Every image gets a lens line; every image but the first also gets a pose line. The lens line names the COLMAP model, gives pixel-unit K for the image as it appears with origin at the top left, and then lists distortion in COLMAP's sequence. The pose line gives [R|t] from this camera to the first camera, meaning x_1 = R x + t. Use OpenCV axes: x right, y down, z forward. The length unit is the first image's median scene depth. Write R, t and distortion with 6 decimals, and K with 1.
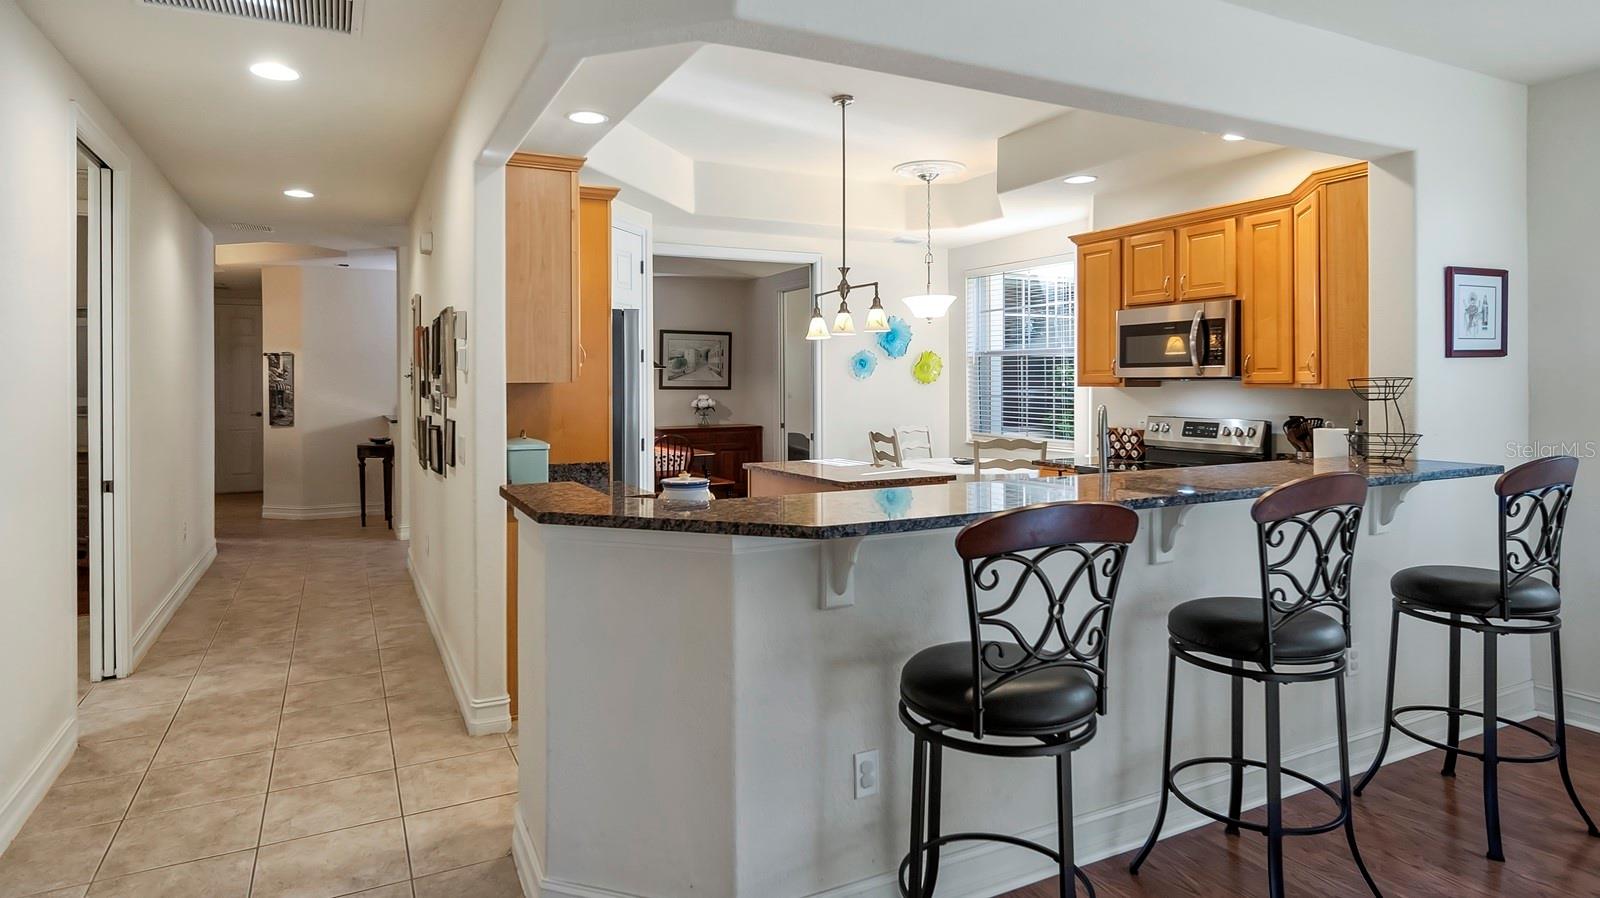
lens RADIAL K [[856.6, 0, 767.6], [0, 856.6, 383.1], [0, 0, 1]] dist [-0.003804, 0.000820]
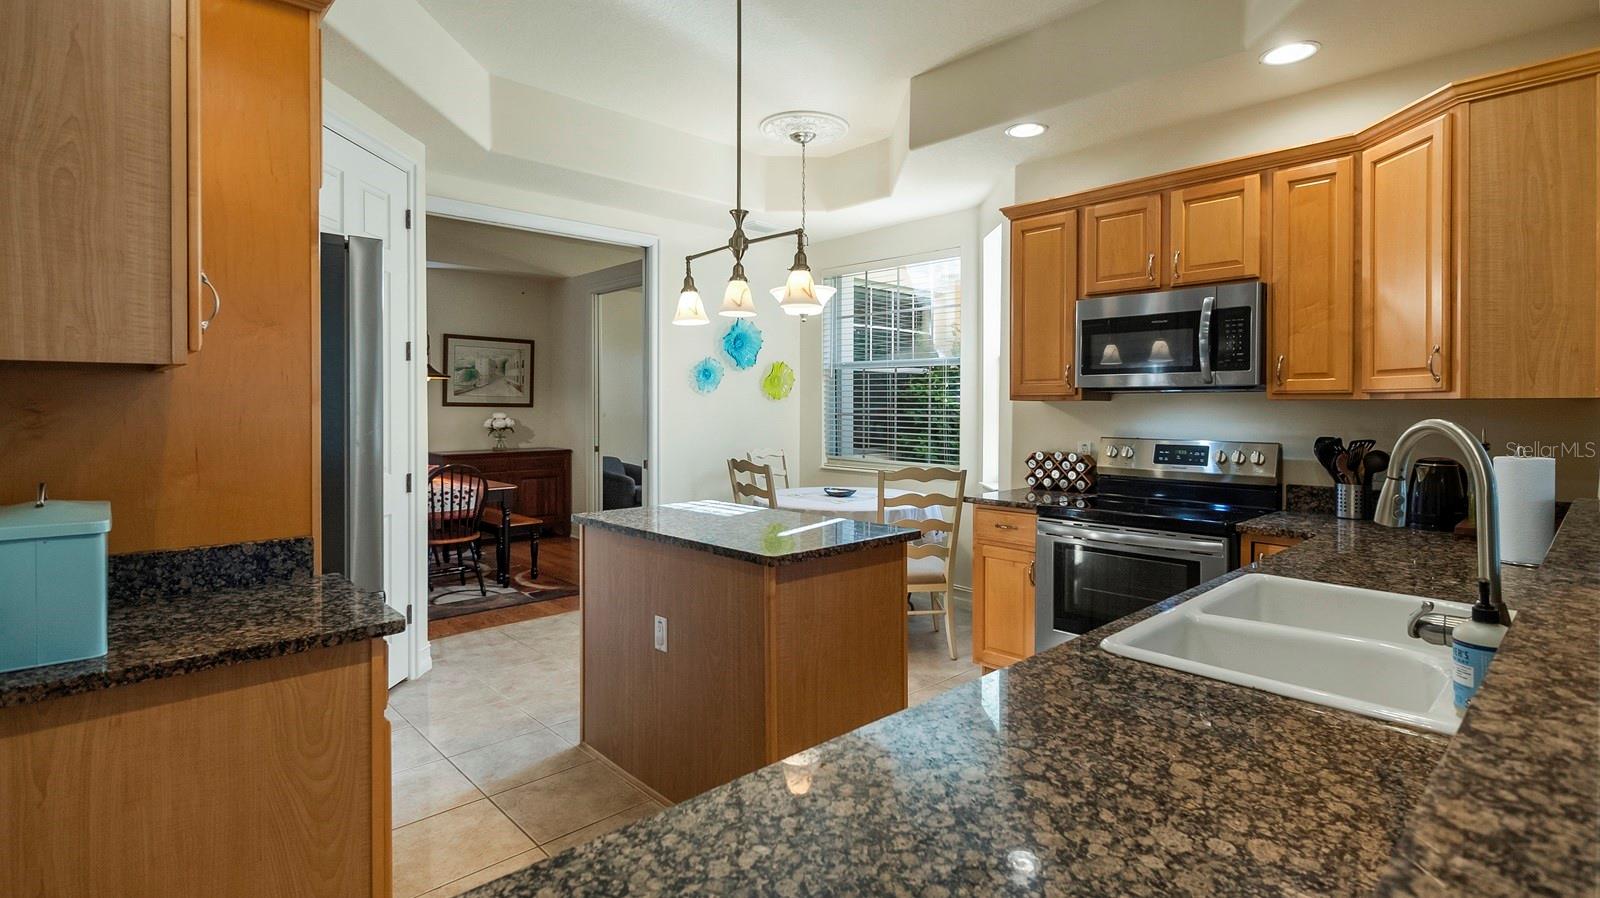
lens RADIAL K [[751.6, 0, 768.8], [0, 751.6, 413.1], [0, 0, 1]] dist [-0.000104, -0.000474]
pose [[0.962345, 0.003575, 0.271807, -0.037398], [-0.005924, 0.999952, 0.007824, 0.011660], [-0.271766, -0.009139, 0.962320, 0.391881]]
